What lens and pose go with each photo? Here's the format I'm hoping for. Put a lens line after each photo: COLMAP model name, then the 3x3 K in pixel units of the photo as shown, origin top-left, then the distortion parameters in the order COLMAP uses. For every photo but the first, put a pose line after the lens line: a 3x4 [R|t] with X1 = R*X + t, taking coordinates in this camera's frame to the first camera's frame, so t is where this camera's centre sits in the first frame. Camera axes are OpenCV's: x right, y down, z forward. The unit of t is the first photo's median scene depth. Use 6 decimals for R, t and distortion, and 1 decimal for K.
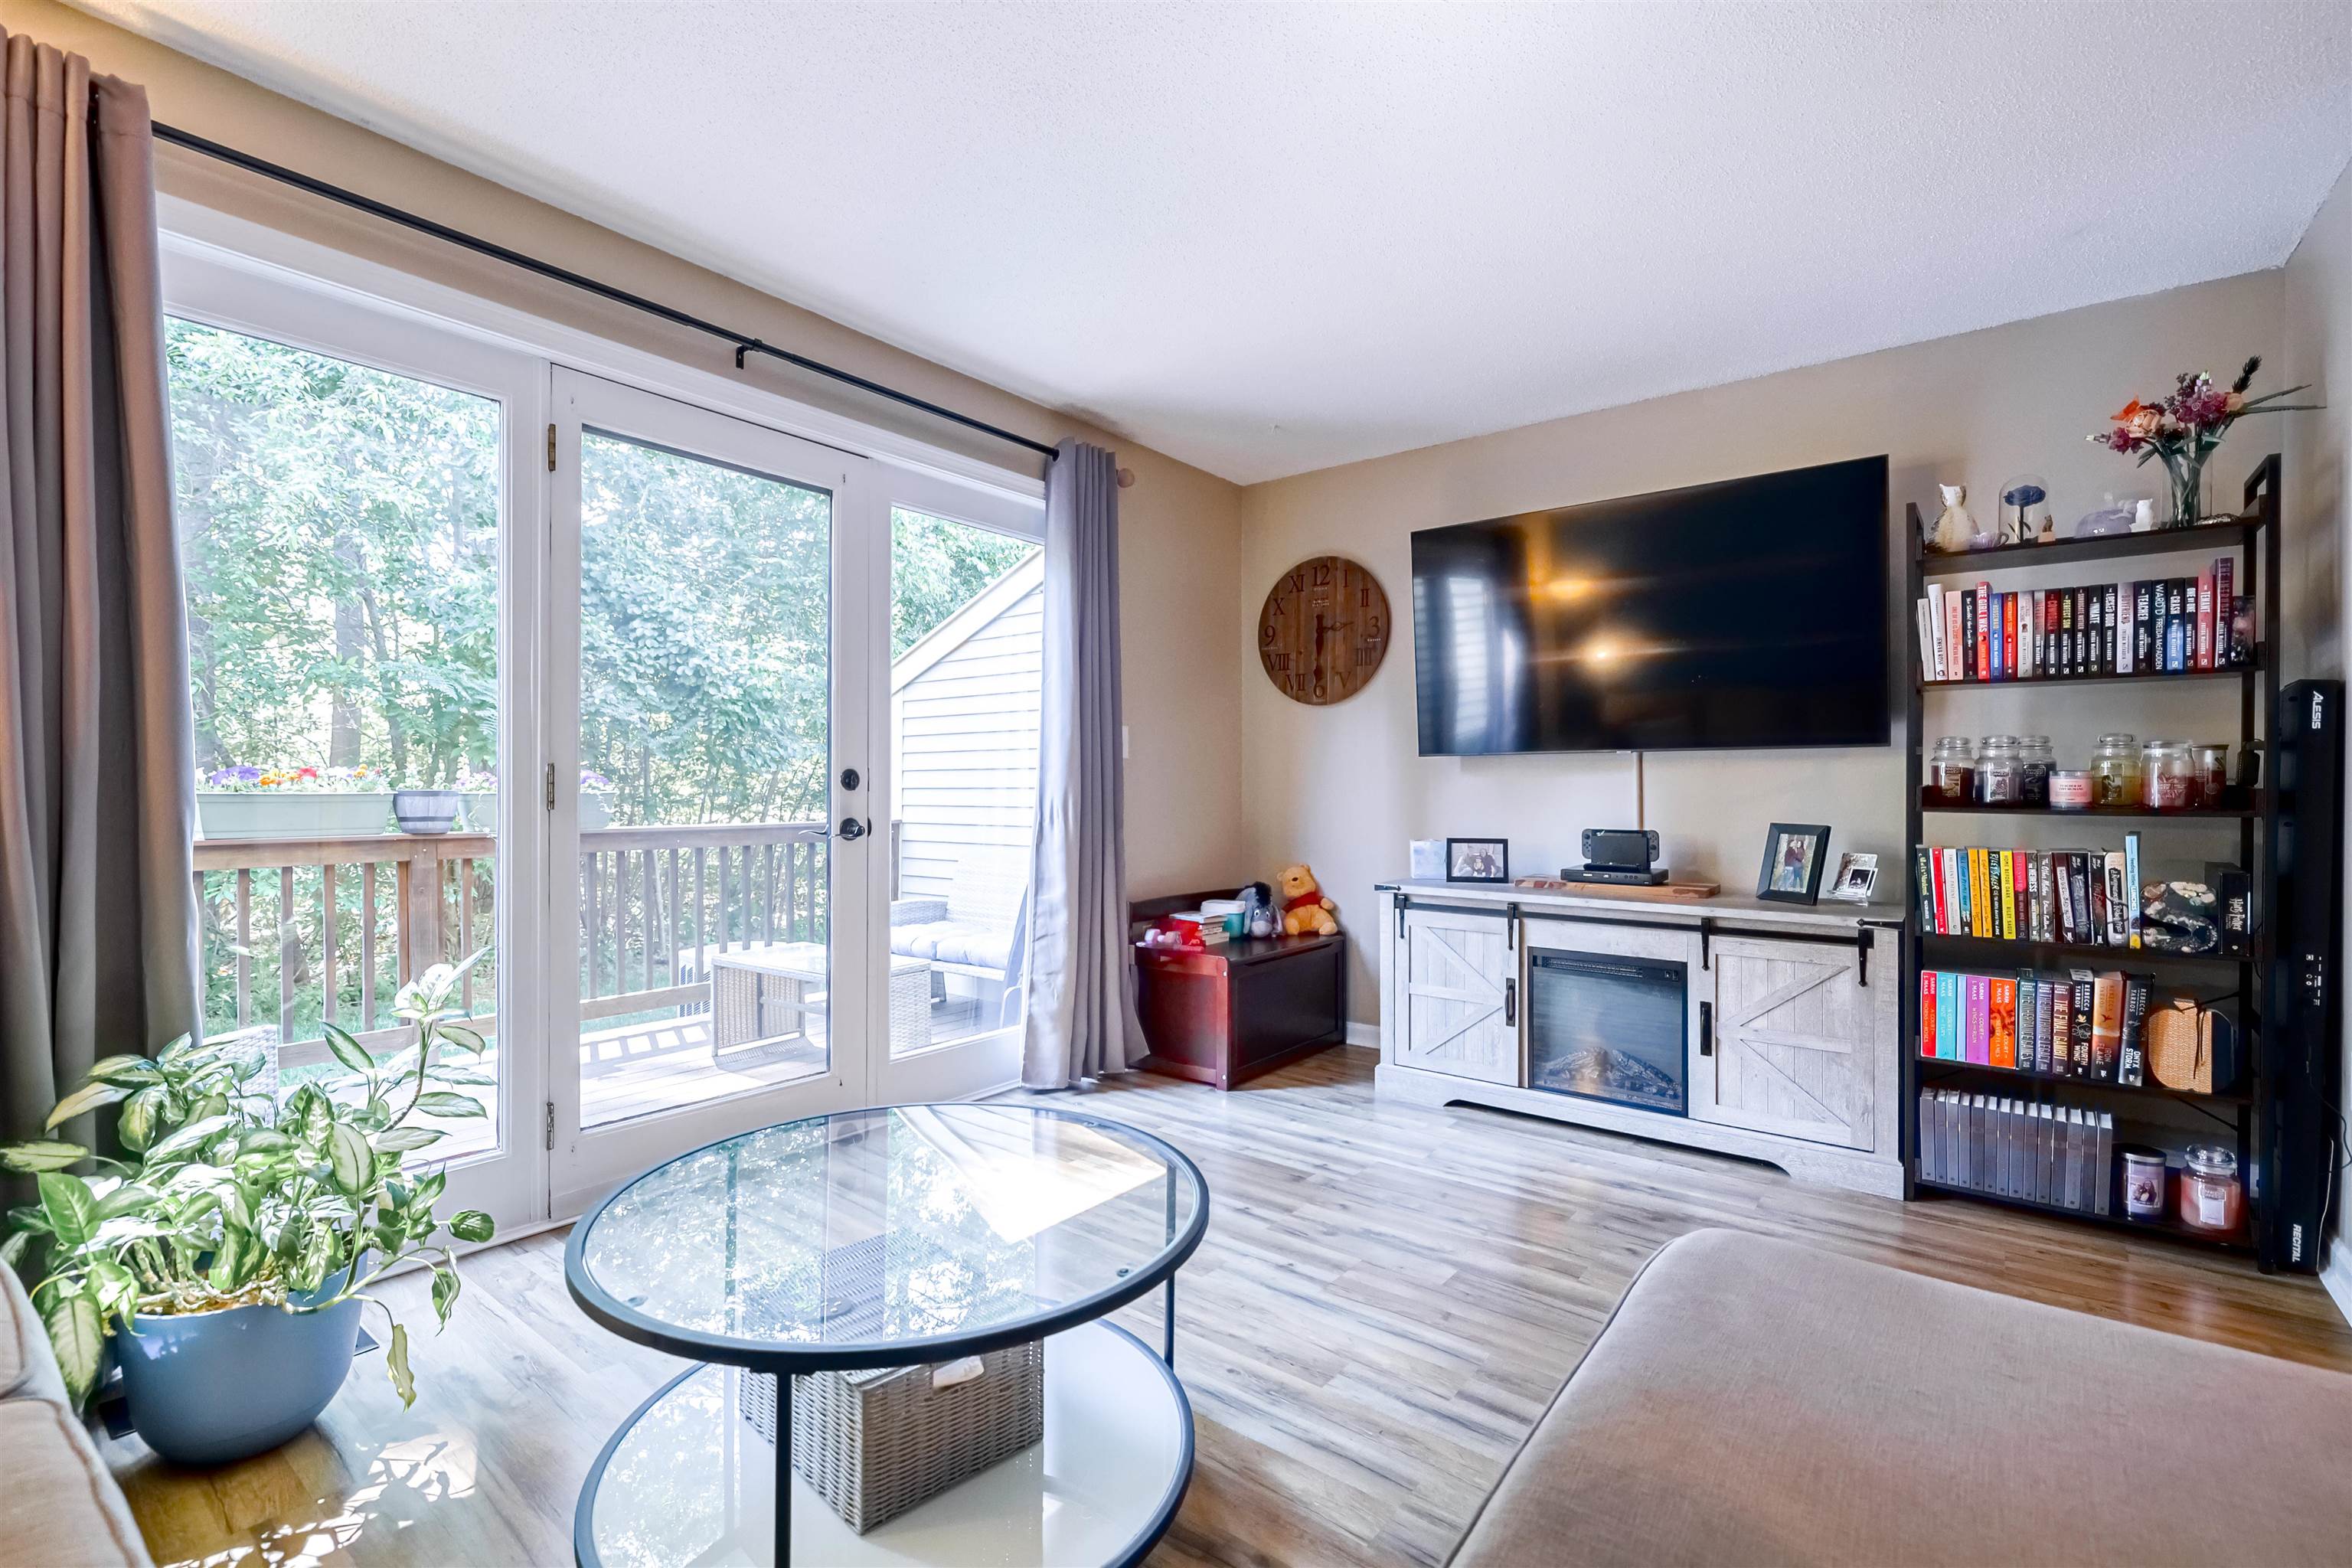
lens RADIAL K [[1045.4, 0, 1171.9], [0, 1045.4, 783.0], [0, 0, 1]] dist [-0.003246, -0.000355]
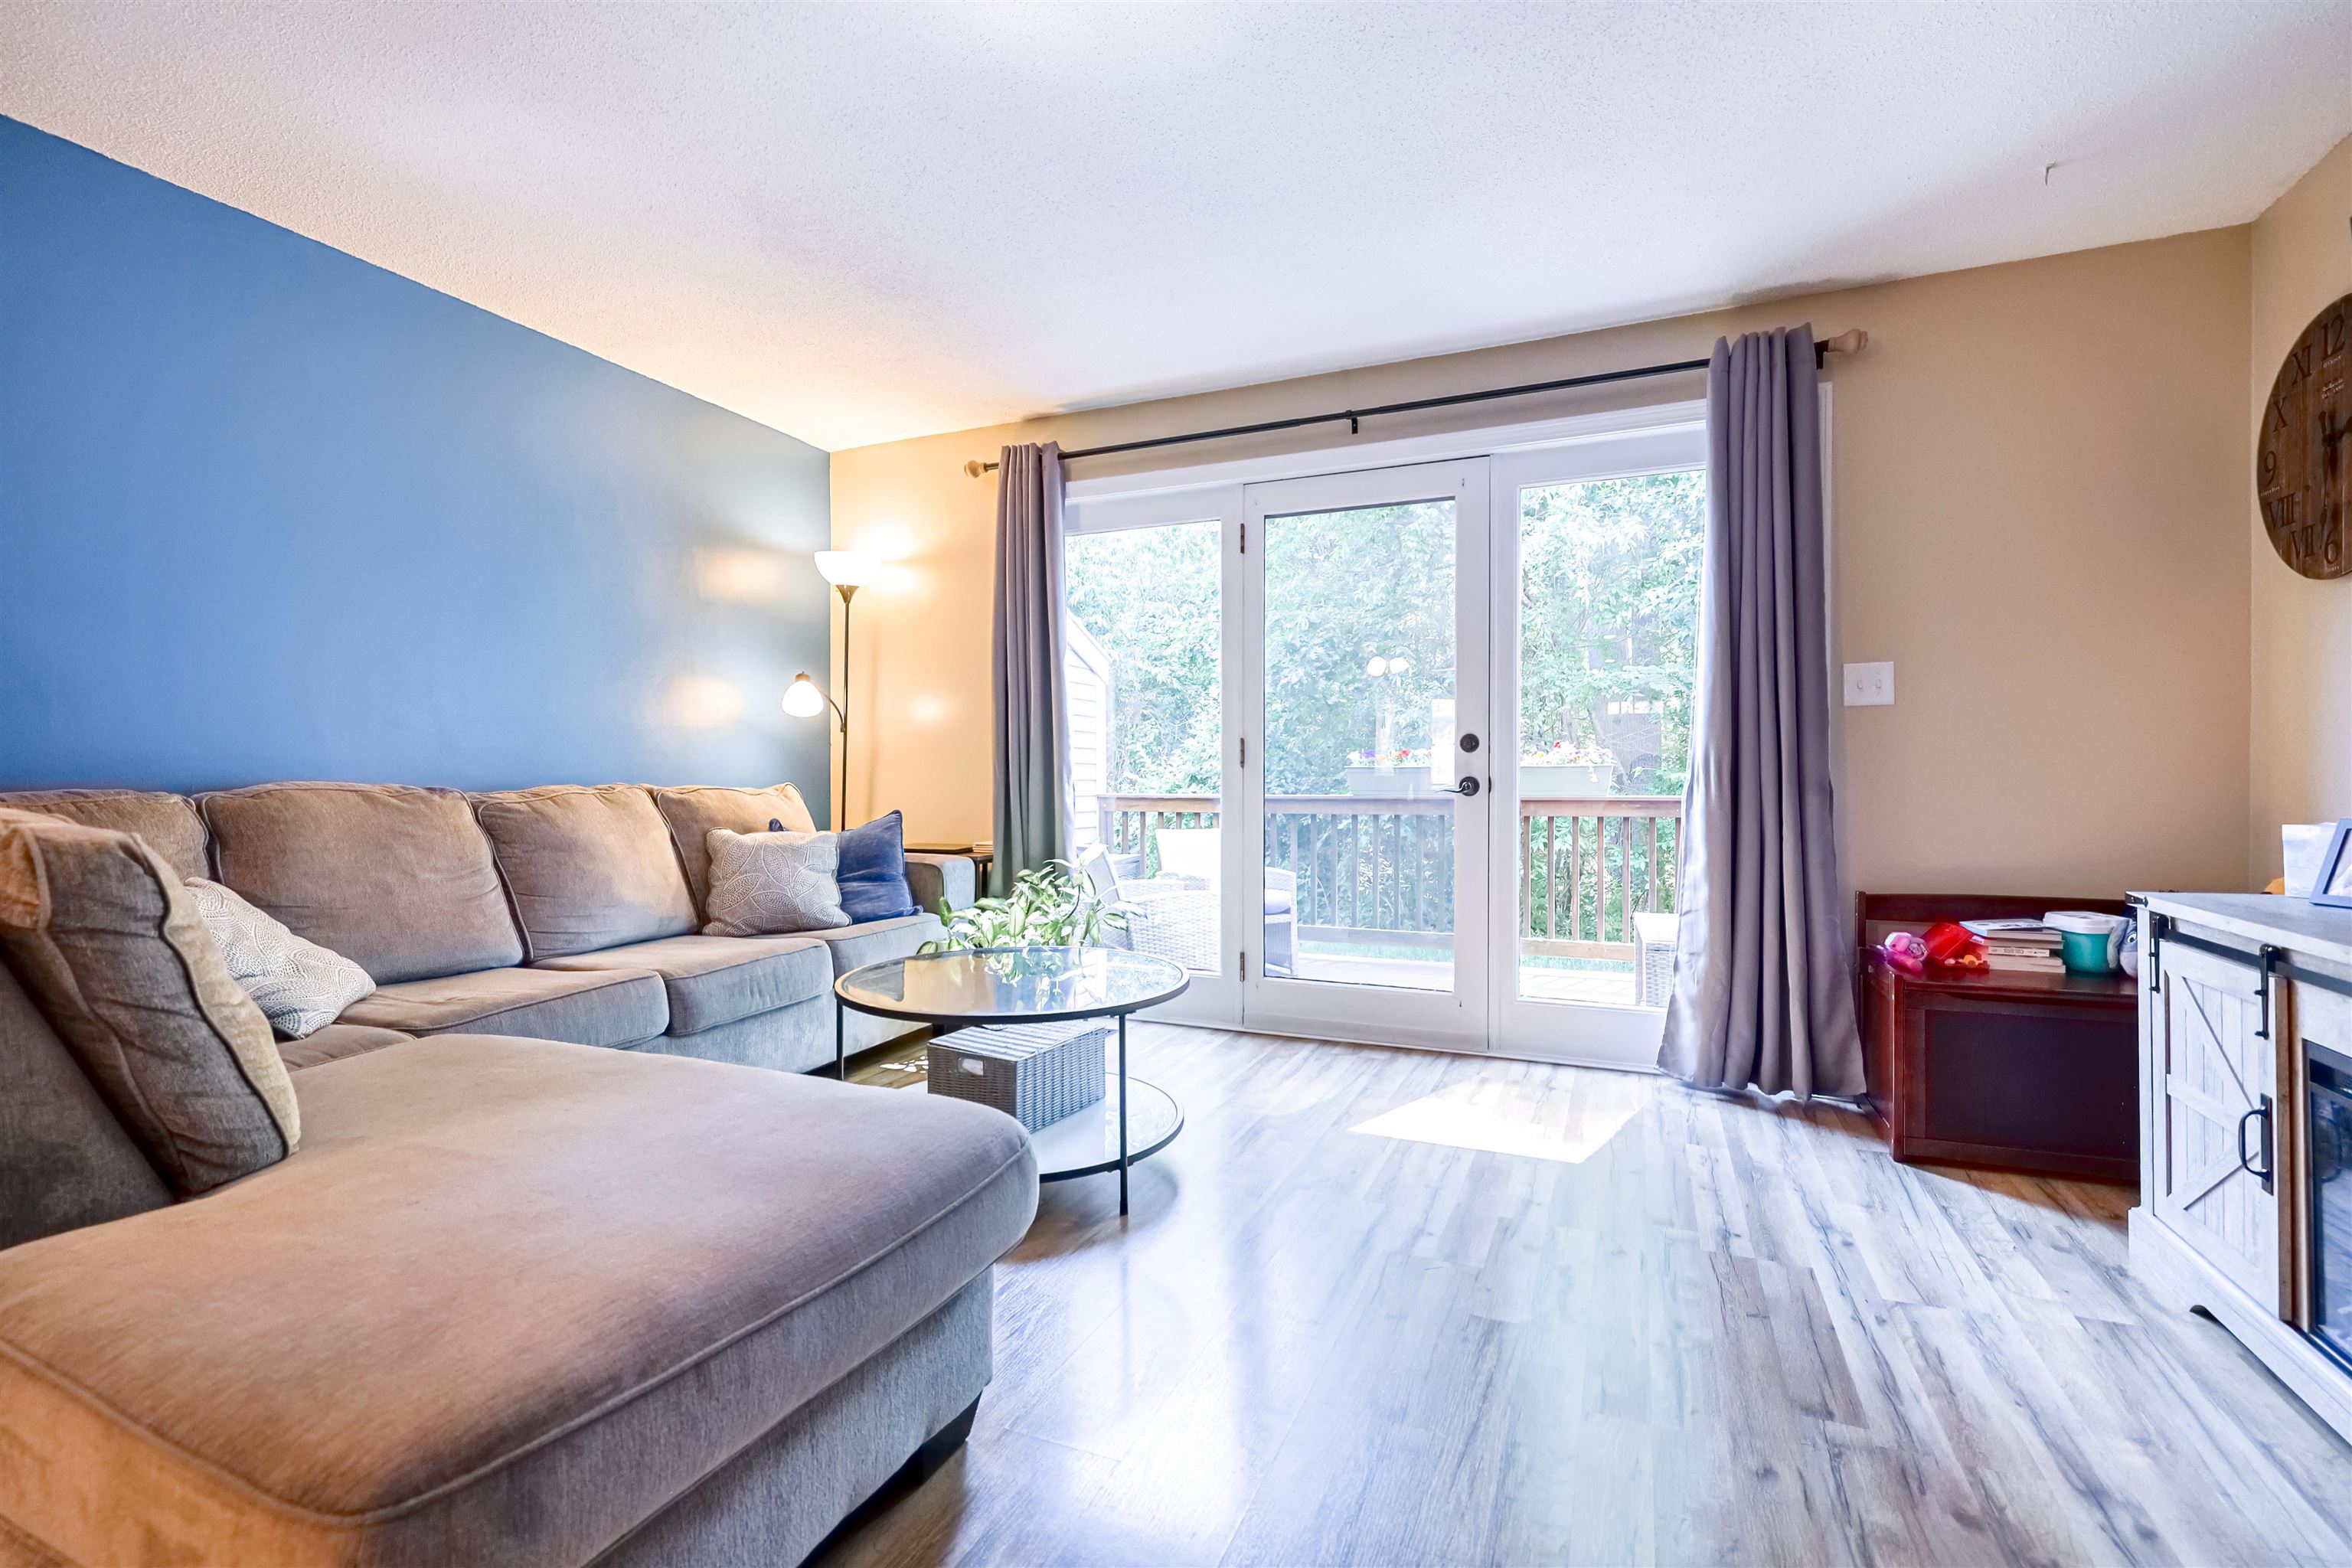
lens RADIAL K [[1045.4, 0, 1170.0], [0, 1045.4, 776.2], [0, 0, 1]] dist [-0.003246, -0.000355]
pose [[0.241319, -0.005382, -0.970431, 0.853966], [0.007993, 0.999962, -0.003559, 0.040966], [0.970413, -0.006898, 0.241353, 0.473906]]
